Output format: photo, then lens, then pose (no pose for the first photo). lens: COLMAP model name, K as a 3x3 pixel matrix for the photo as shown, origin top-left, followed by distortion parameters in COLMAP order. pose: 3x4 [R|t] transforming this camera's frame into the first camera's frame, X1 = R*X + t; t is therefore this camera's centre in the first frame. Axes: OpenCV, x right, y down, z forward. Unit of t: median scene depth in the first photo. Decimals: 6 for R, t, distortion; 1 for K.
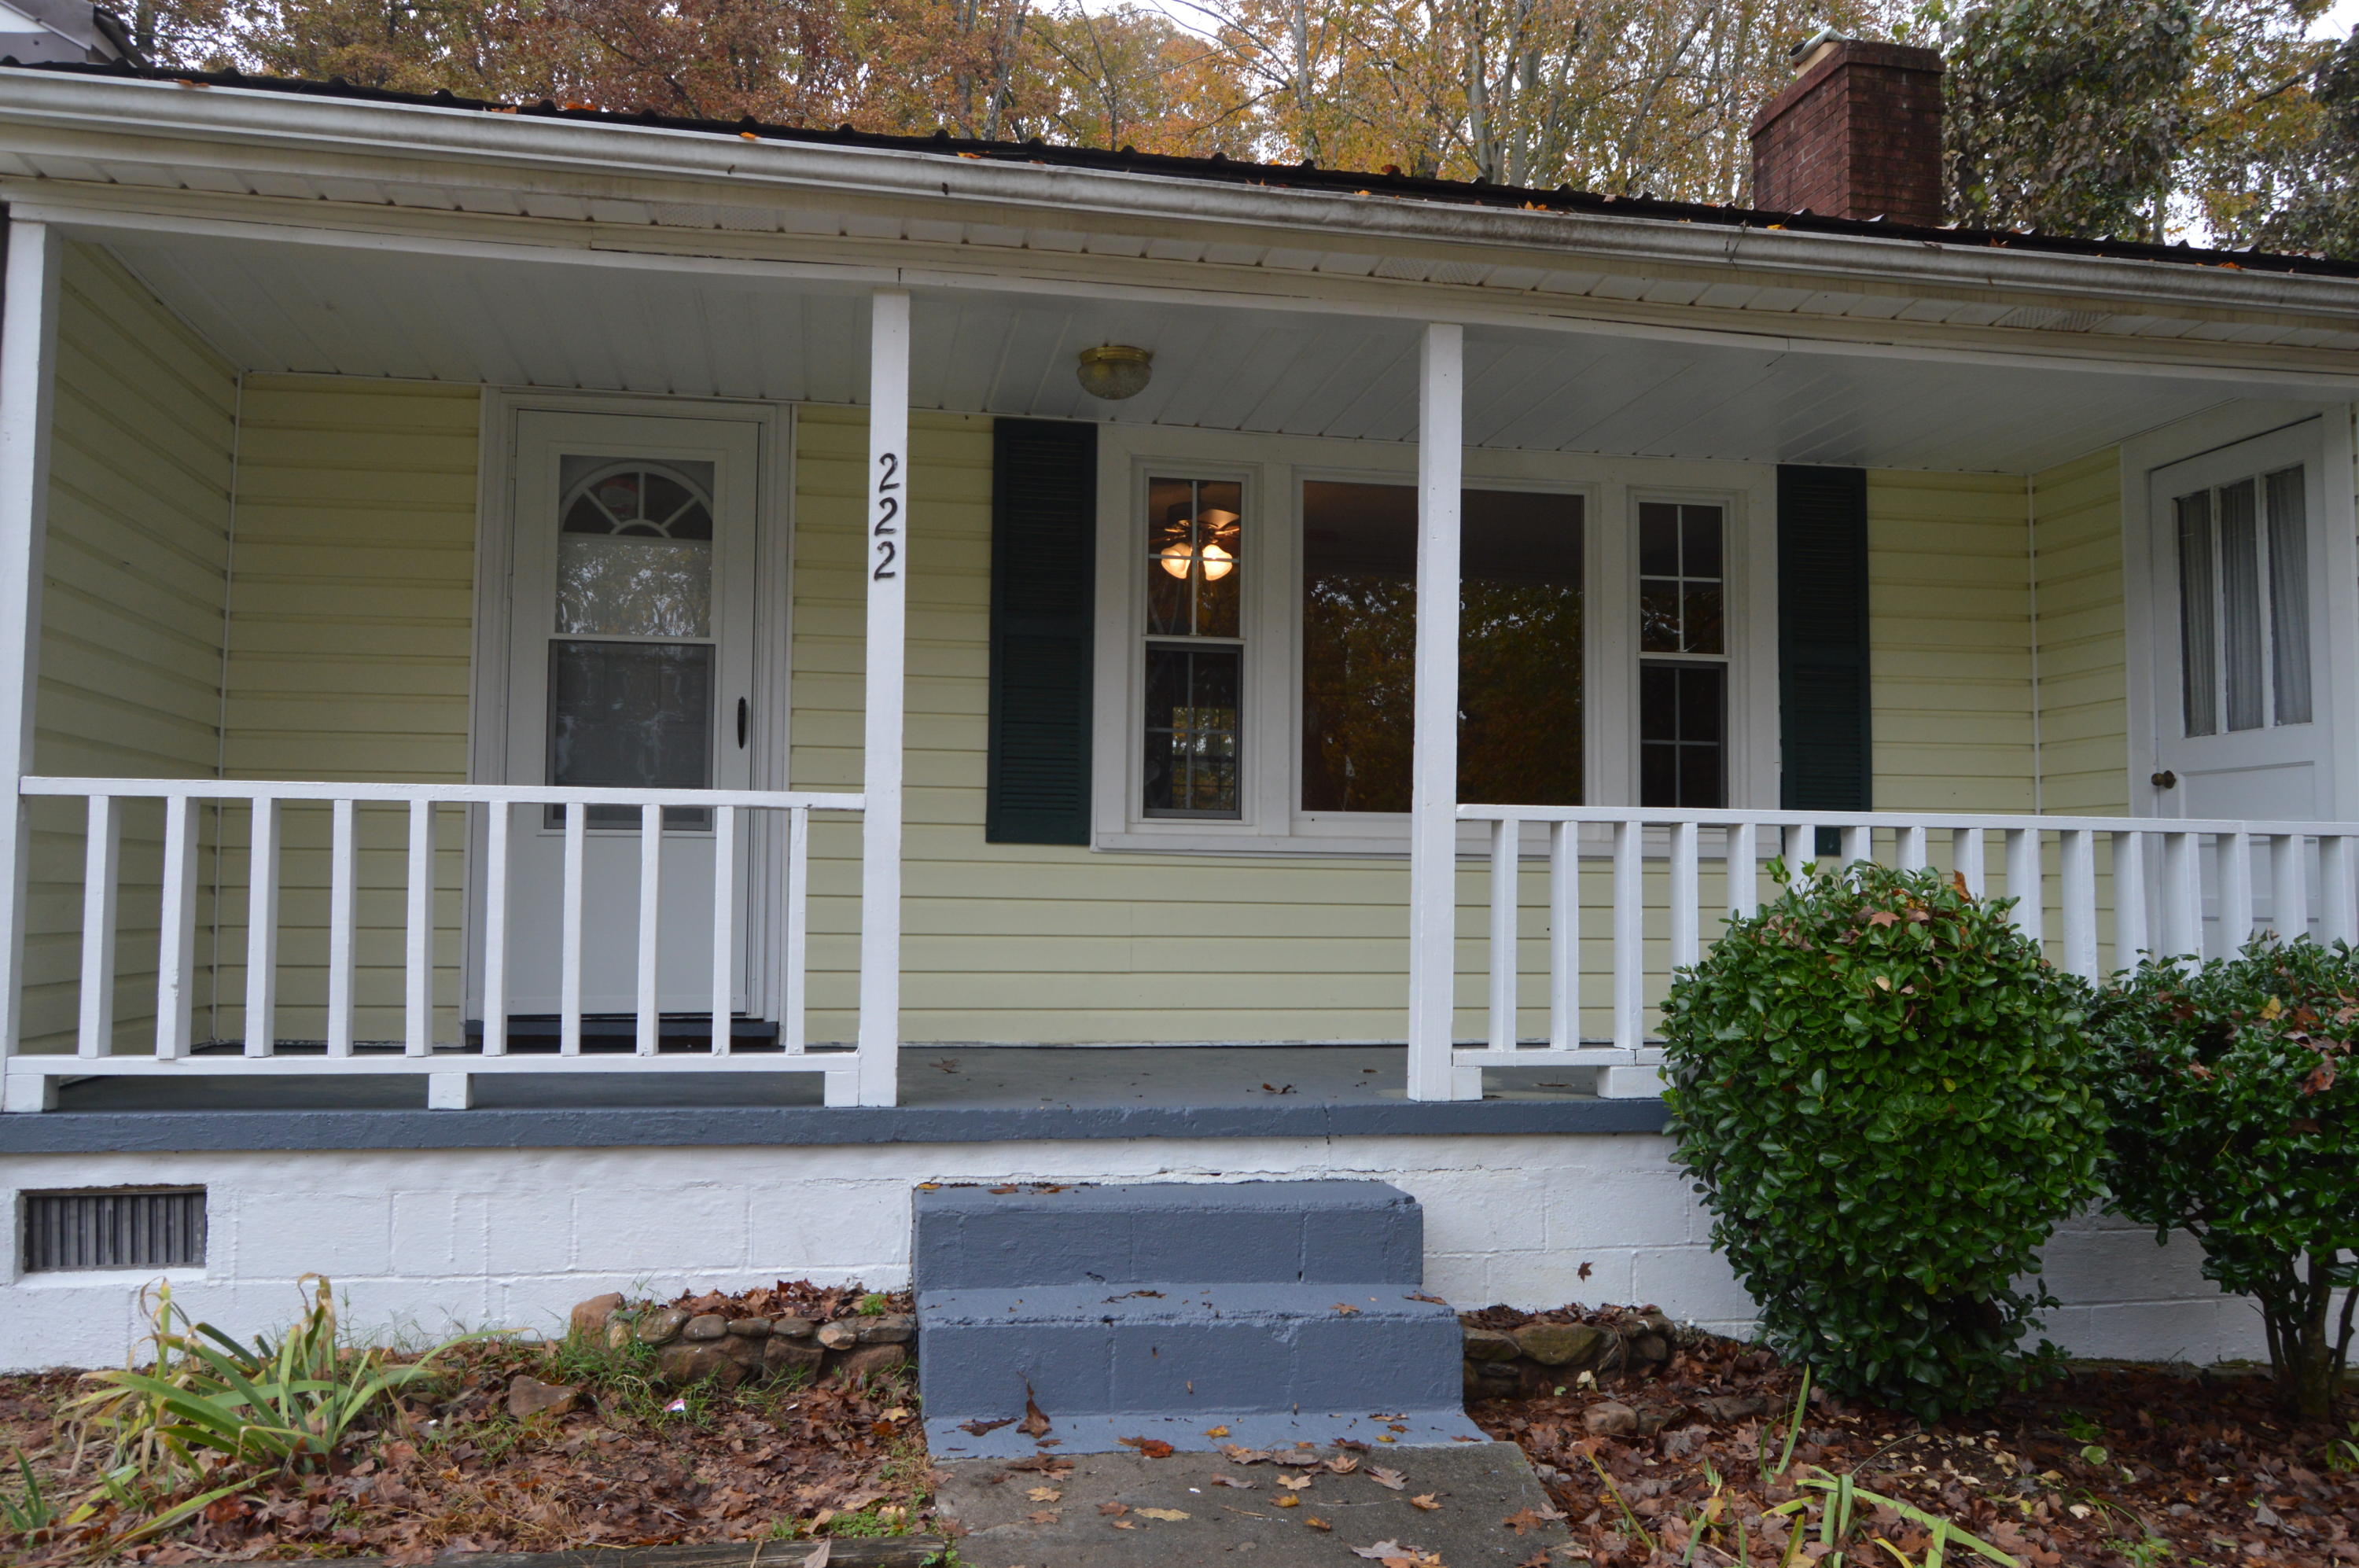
lens RADIAL K [[1840.0, 0, 1179.5], [0, 1840.0, 784.0], [0, 0, 1]] dist [-0.021647, -0.010025]
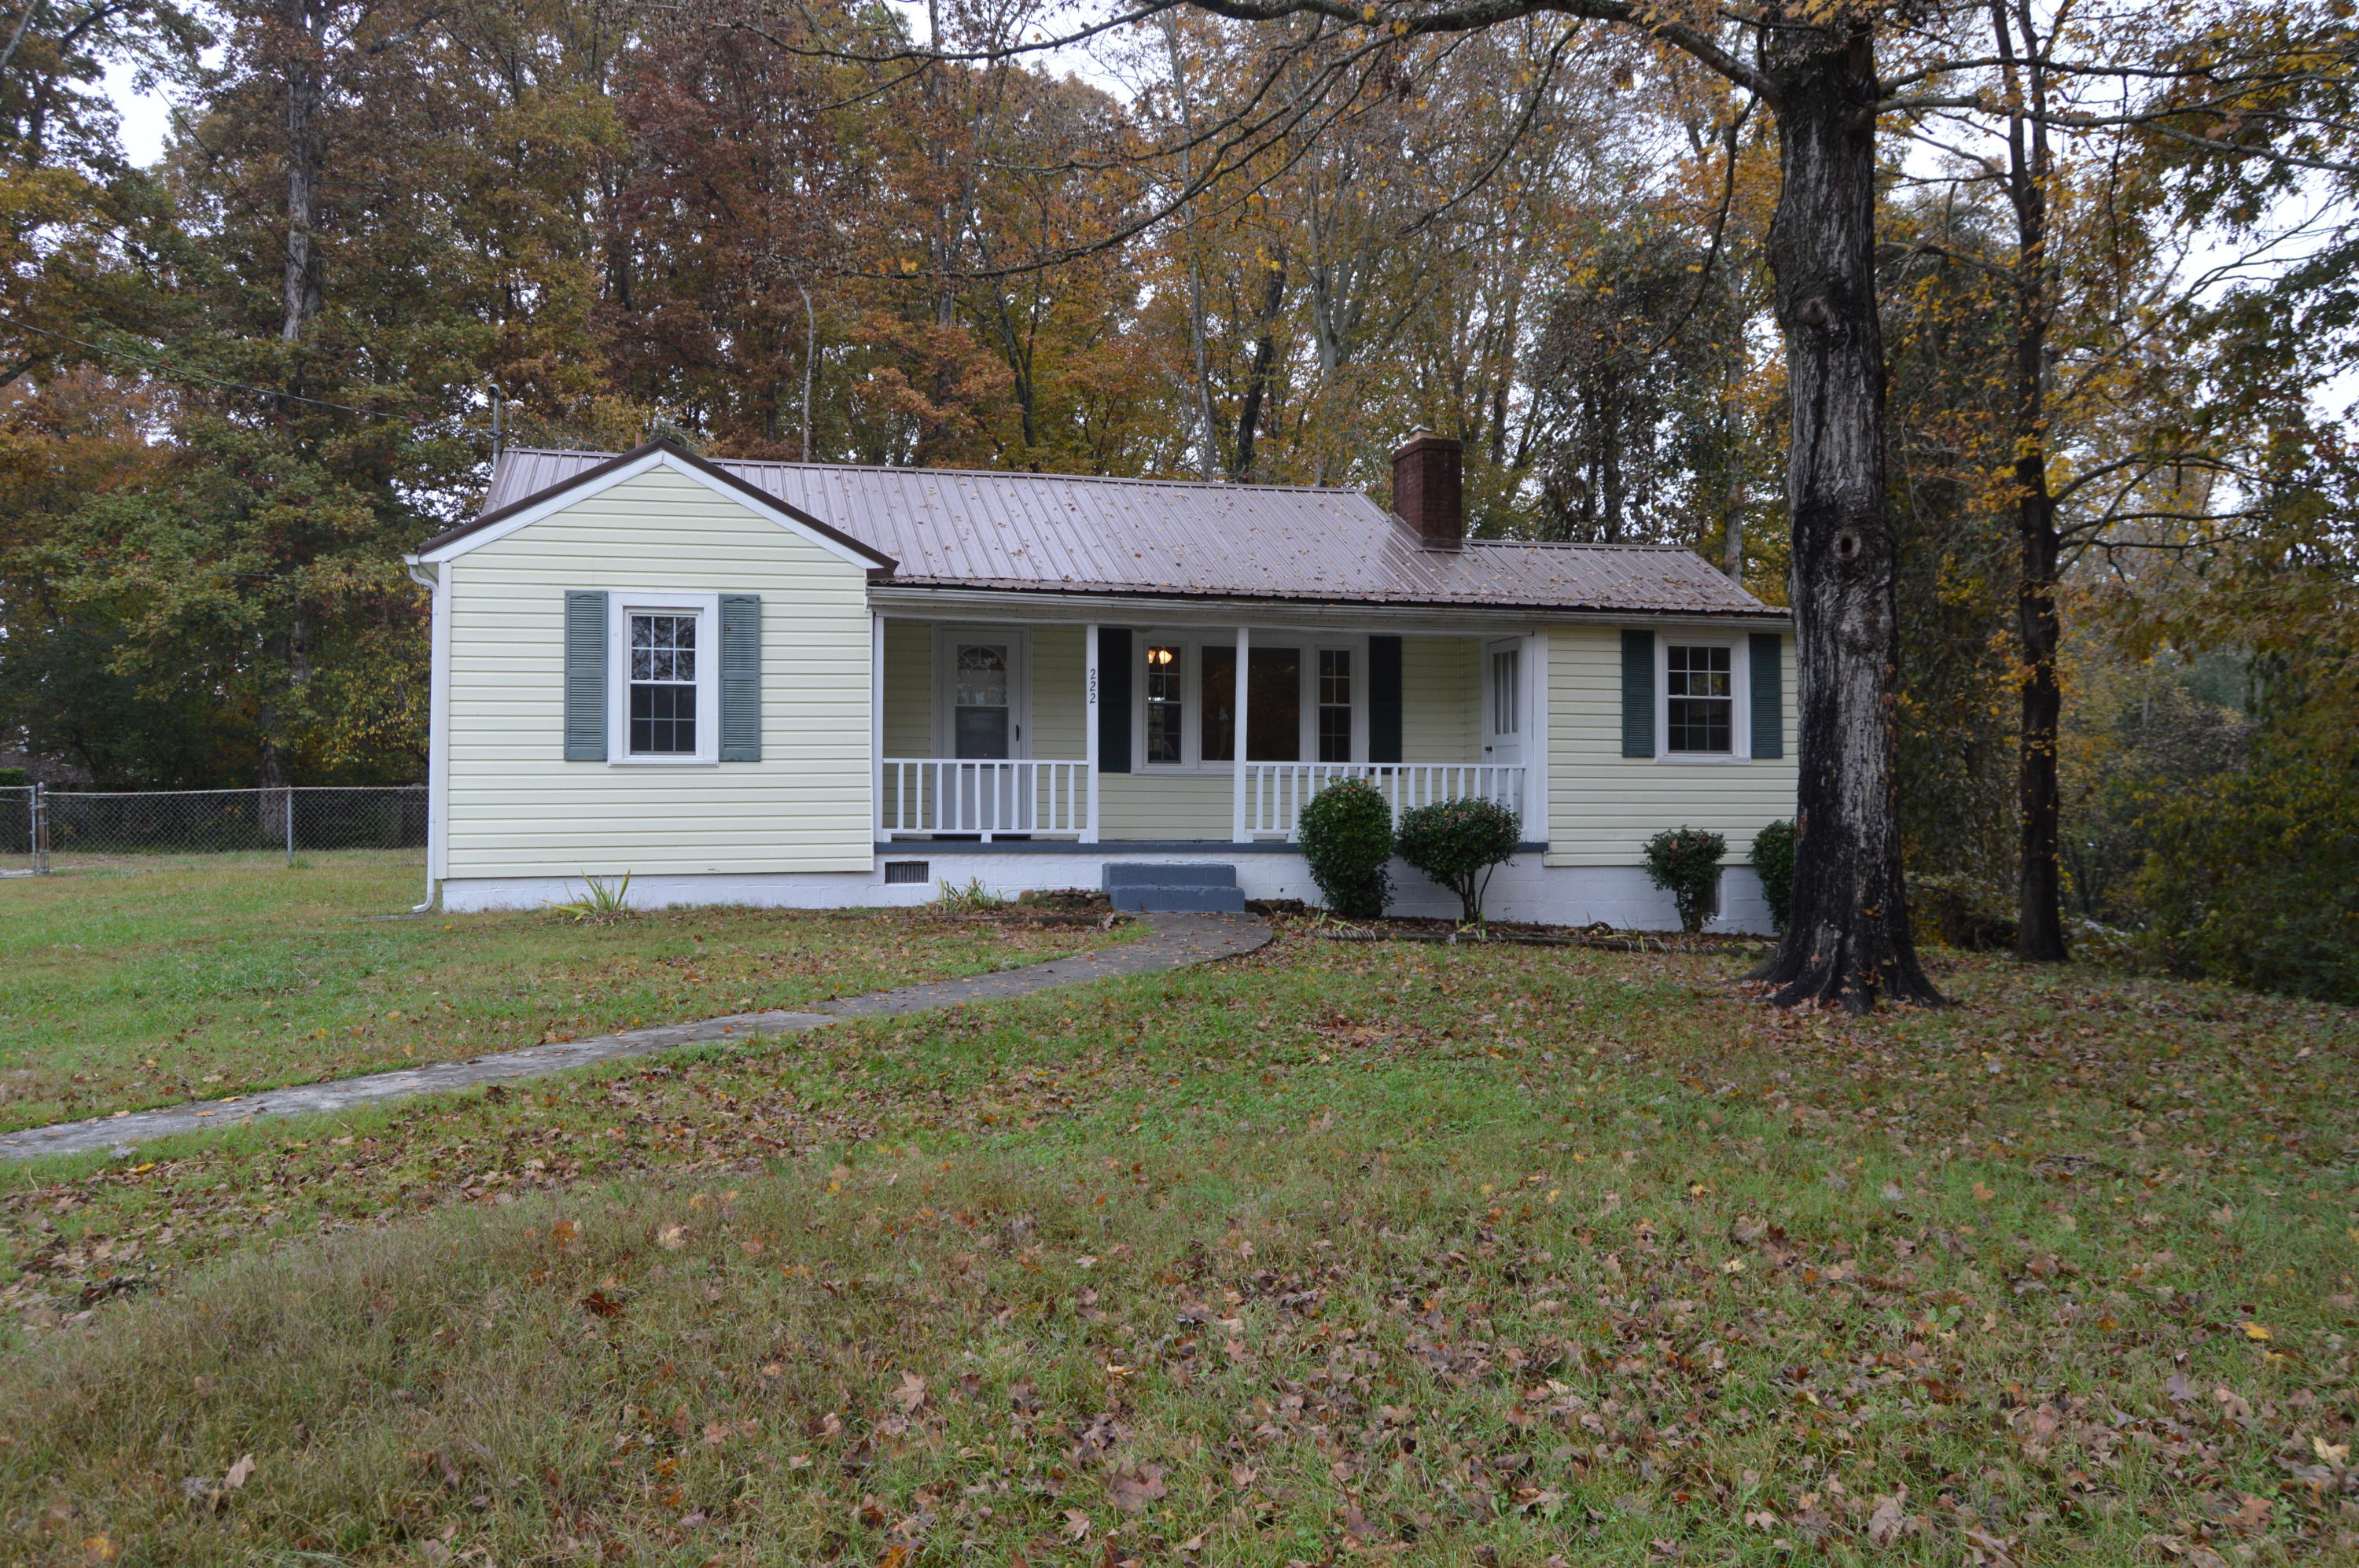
lens RADIAL K [[1840.0, 0, 1179.5], [0, 1840.0, 784.0], [0, 0, 1]] dist [-0.021647, -0.010025]
pose [[0.997363, -0.010716, 0.071773, -0.237508], [0.008236, 0.999362, 0.034748, -0.071289], [-0.072099, -0.034065, 0.996816, -2.598685]]
